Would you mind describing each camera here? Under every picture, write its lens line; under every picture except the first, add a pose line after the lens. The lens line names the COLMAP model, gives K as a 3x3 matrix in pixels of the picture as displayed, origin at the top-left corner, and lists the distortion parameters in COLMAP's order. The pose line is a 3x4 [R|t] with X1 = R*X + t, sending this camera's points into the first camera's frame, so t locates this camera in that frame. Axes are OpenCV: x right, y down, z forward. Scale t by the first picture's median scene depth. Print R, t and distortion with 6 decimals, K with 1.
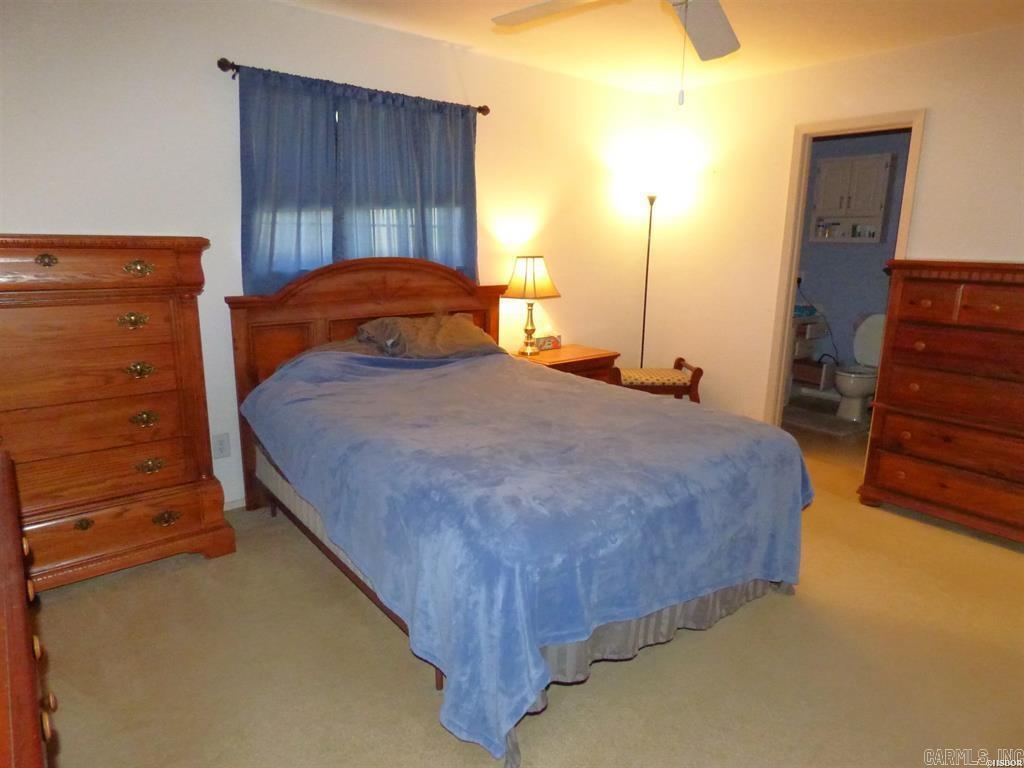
lens RADIAL K [[622.9, 0, 512.0], [0, 622.9, 384.0], [0, 0, 1]] dist [-0.014627, 0.000455]
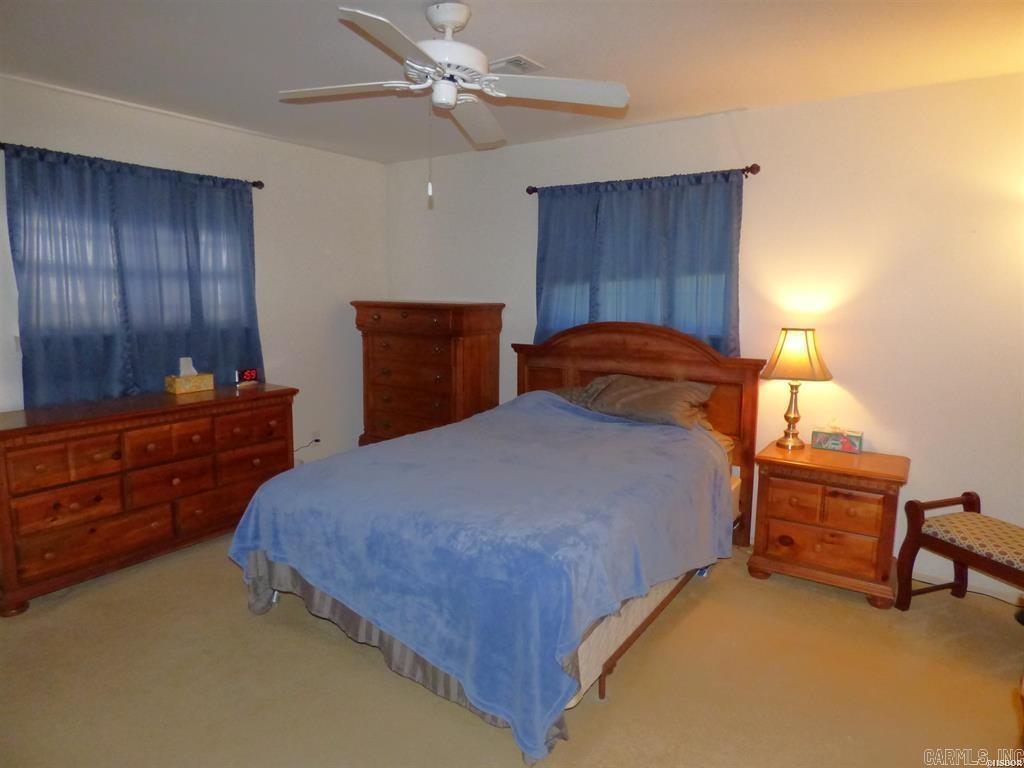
lens RADIAL K [[629.4, 0, 512.0], [0, 629.4, 384.0], [0, 0, 1]] dist [-0.015545, 0.000032]
pose [[0.281953, 0.121177, -0.951745, 0.812813], [-0.222620, 0.973181, 0.057956, -0.111373], [0.933243, 0.195536, 0.301368, 0.473084]]
